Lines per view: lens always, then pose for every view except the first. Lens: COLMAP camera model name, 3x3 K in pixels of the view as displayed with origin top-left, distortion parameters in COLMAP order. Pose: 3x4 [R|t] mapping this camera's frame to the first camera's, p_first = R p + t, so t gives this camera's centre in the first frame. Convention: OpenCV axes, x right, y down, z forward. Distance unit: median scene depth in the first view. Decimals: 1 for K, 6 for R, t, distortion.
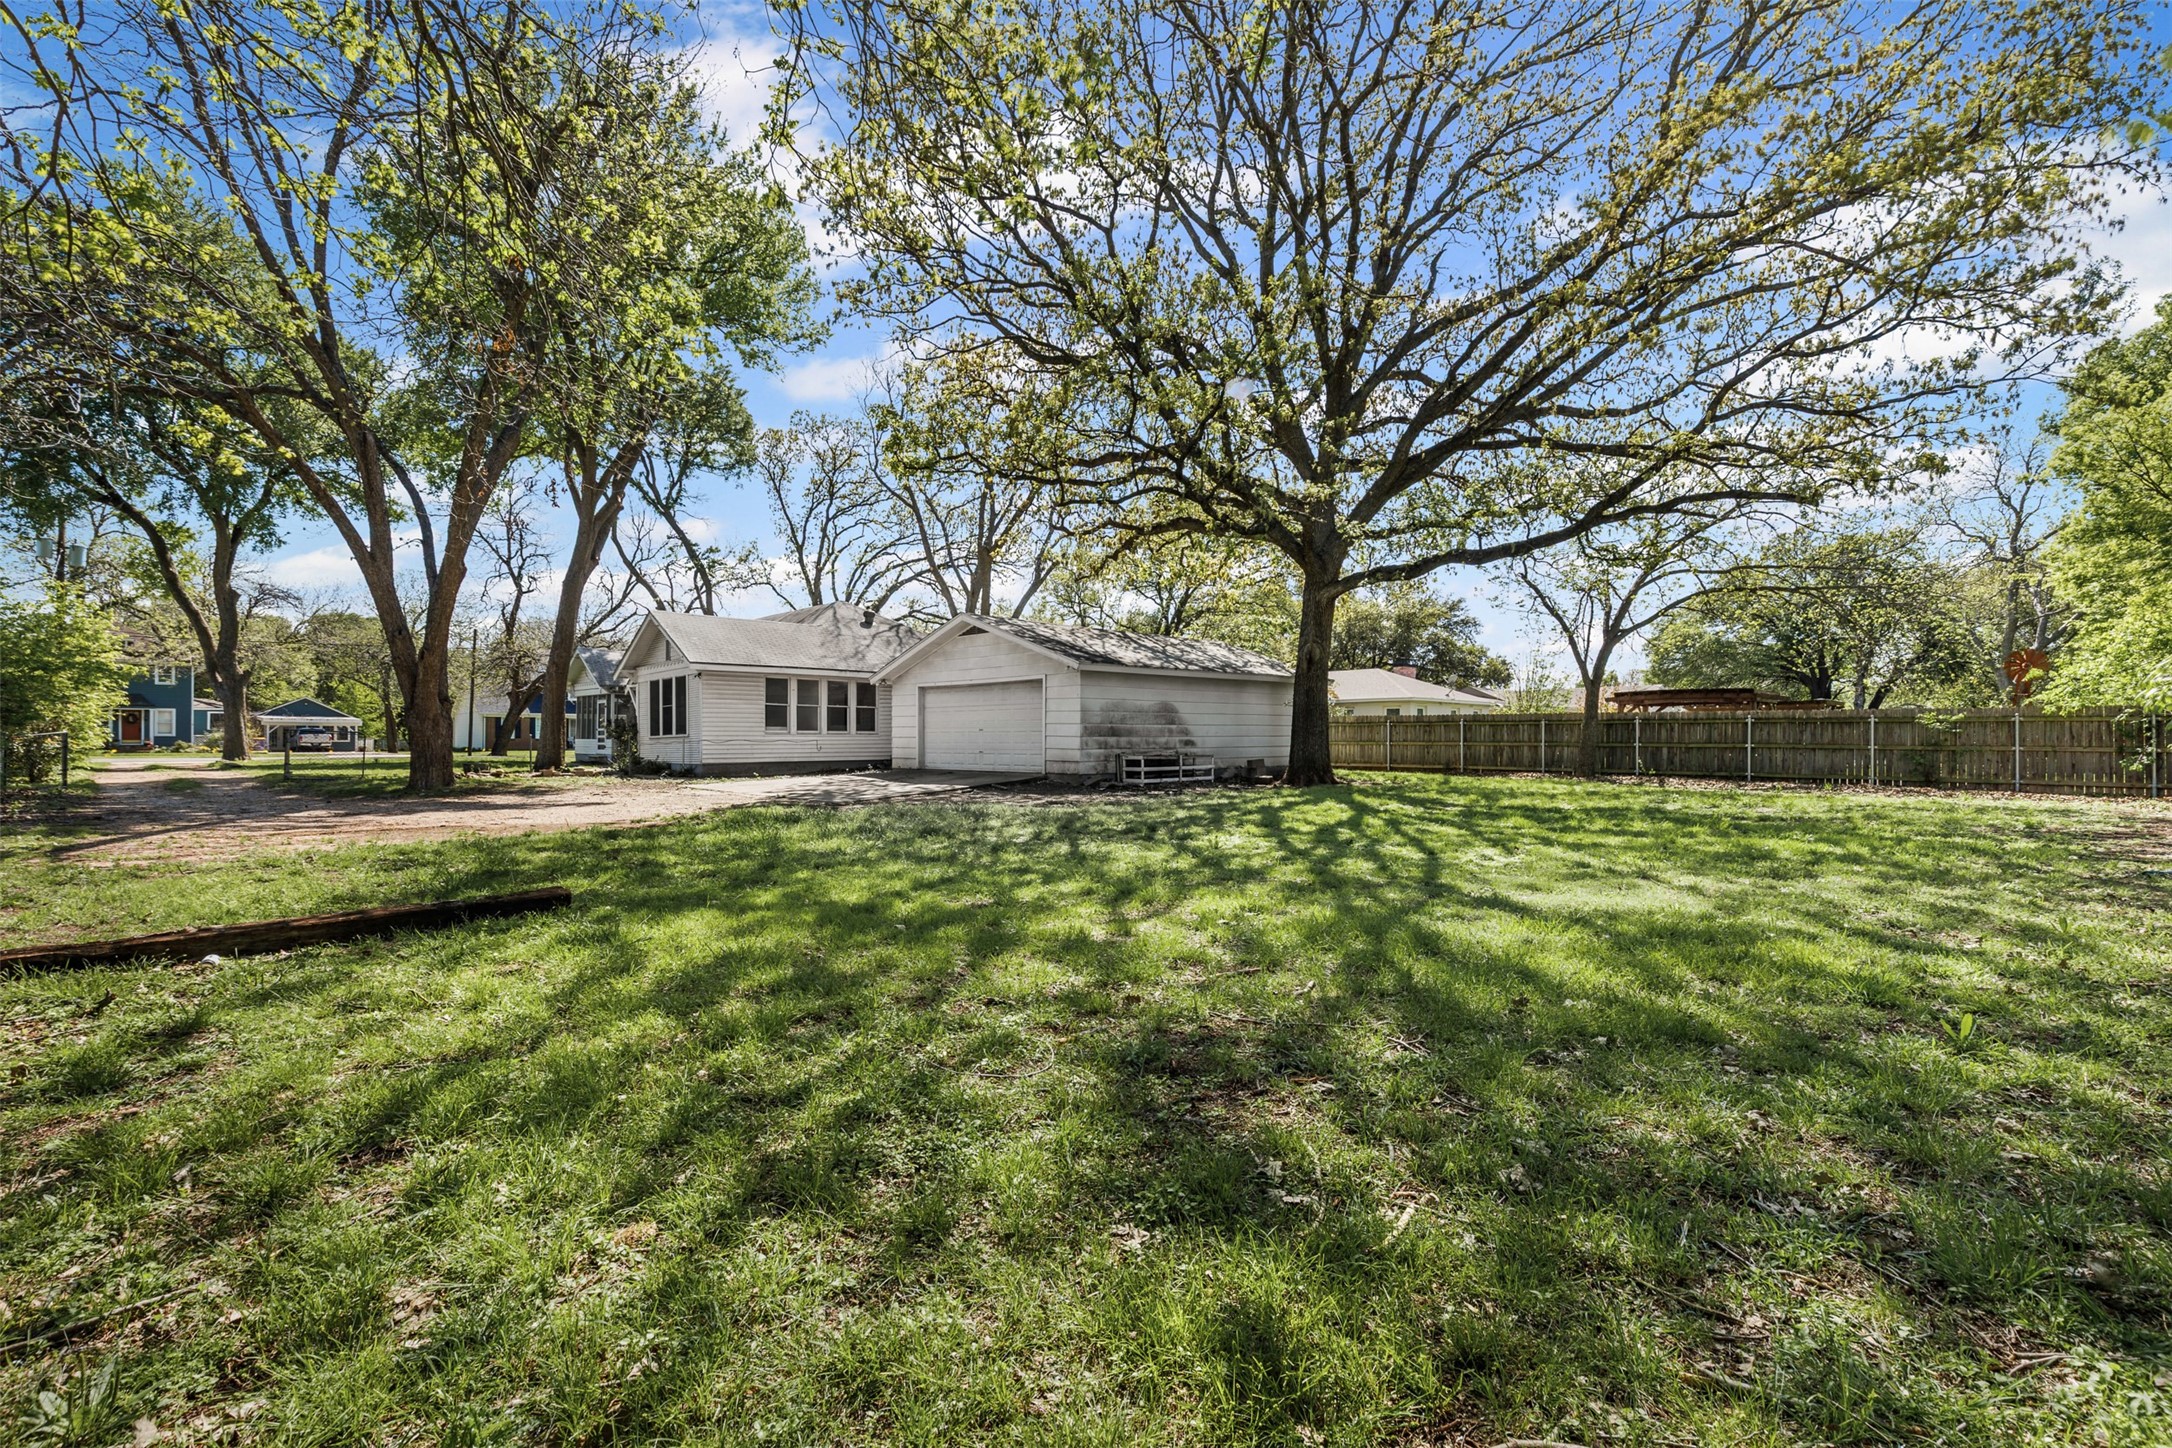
lens RADIAL K [[1005.1, 0, 1125.3], [0, 1005.1, 703.5], [0, 0, 1]] dist [0.002174, 0.000341]
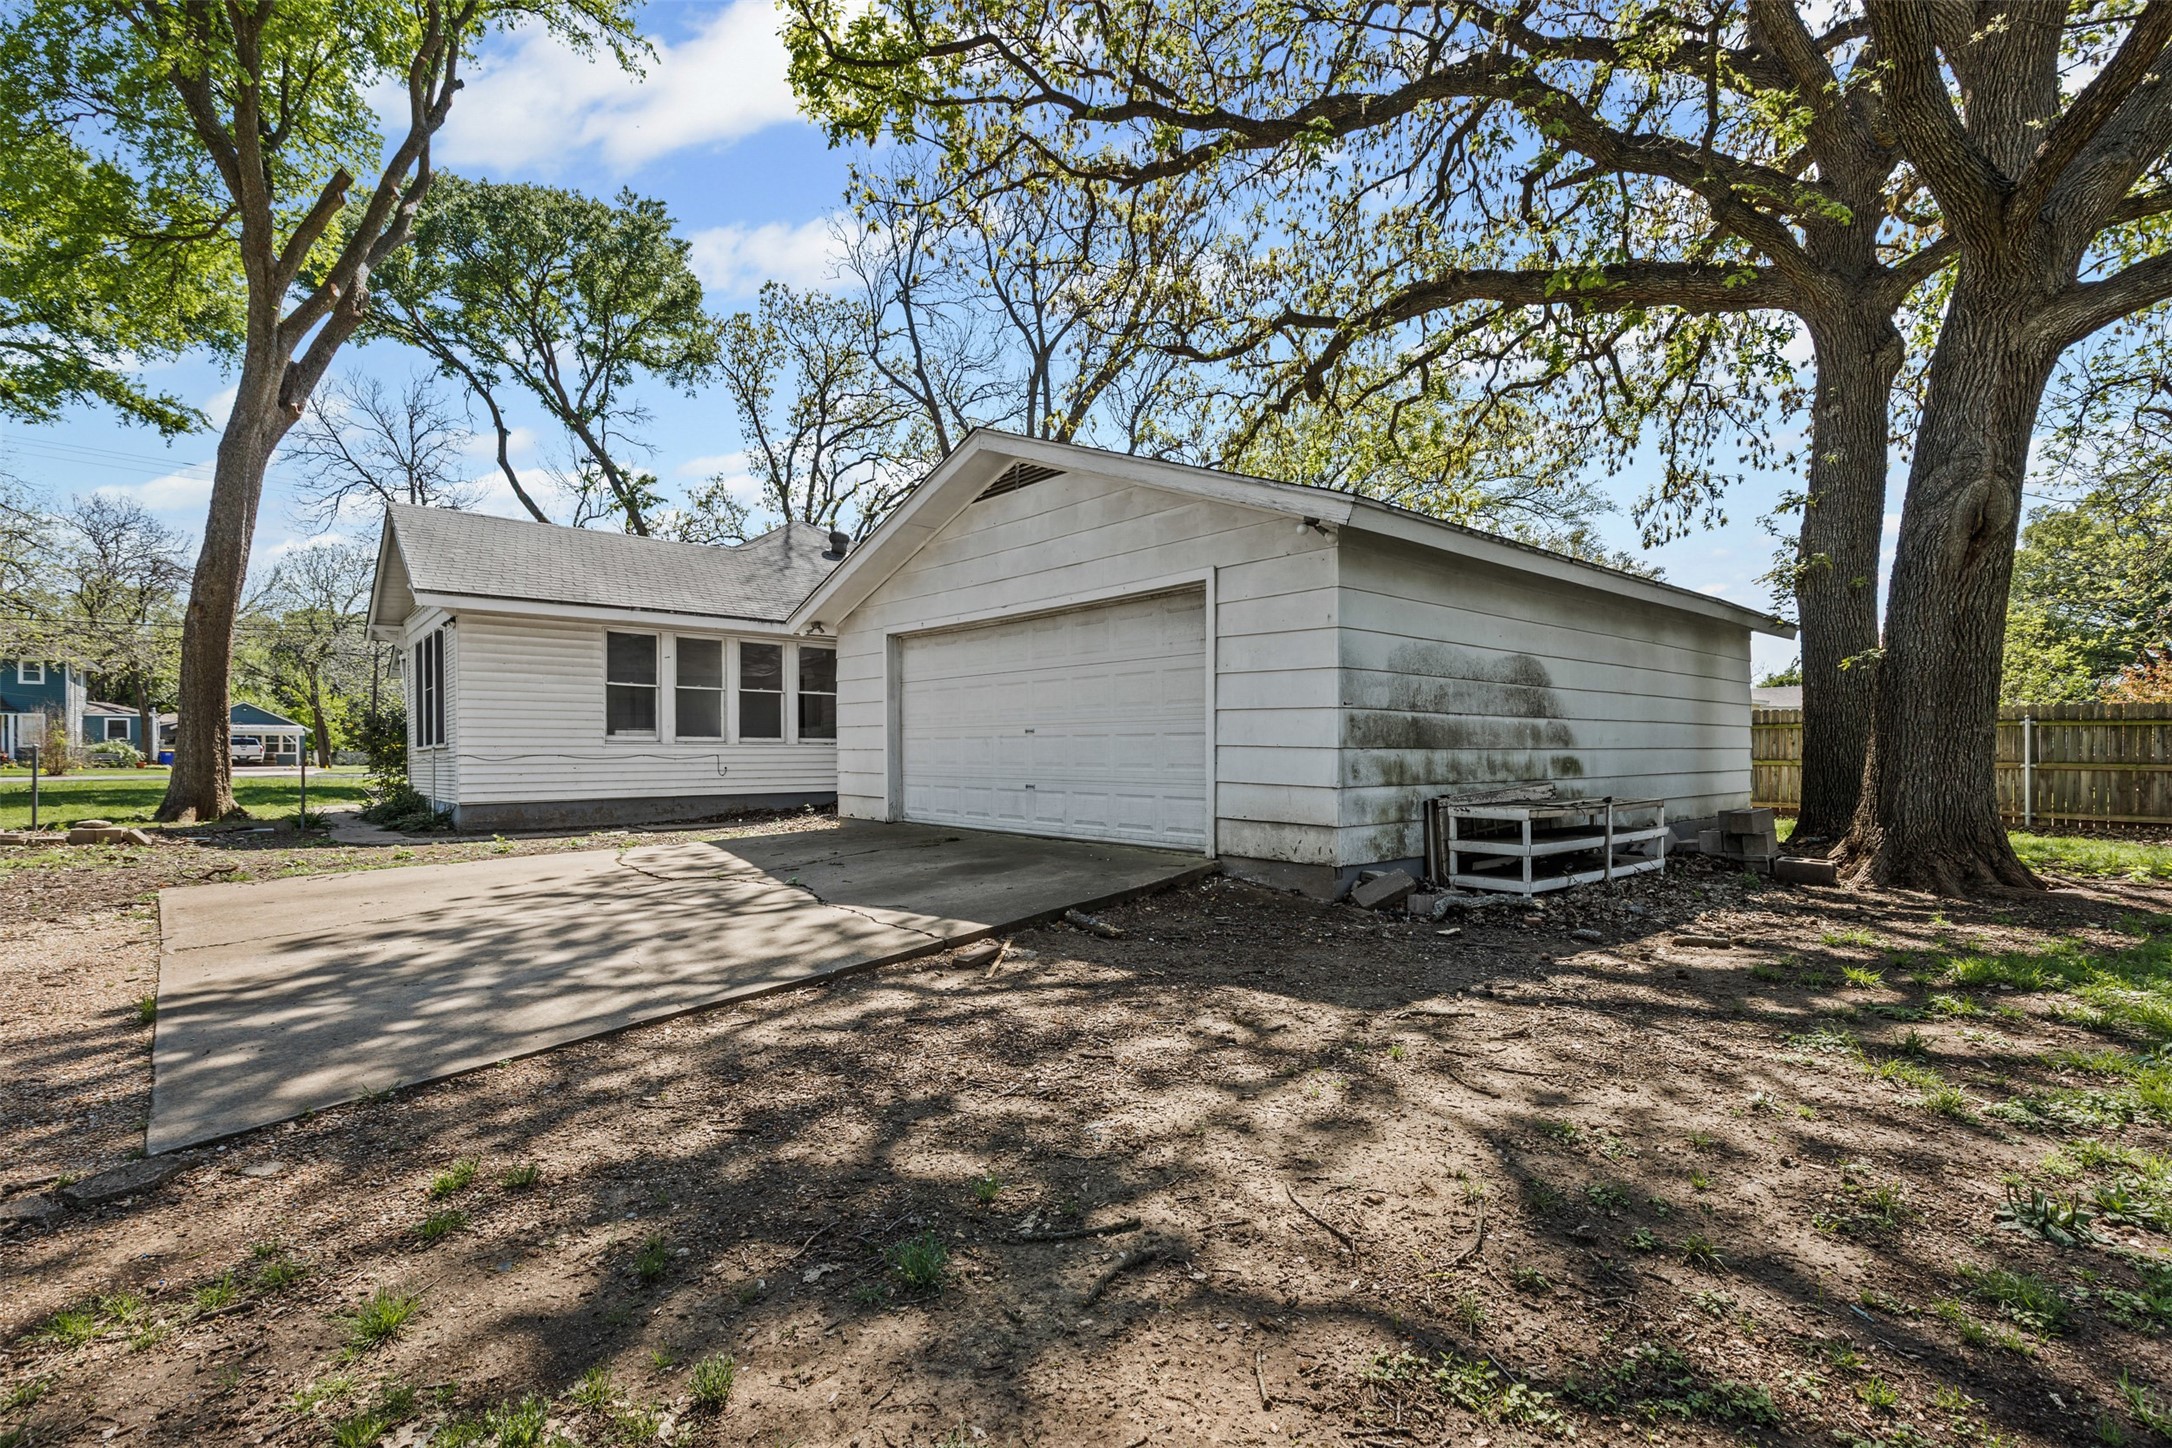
lens RADIAL K [[981.6, 0, 1094.0], [0, 981.6, 742.2], [0, 0, 1]] dist [0.001956, 0.000051]
pose [[0.996862, 0.001438, -0.079147, -0.050194], [0.000485, 0.999705, 0.024274, 0.012076], [0.079158, -0.024237, 0.996567, 0.351987]]
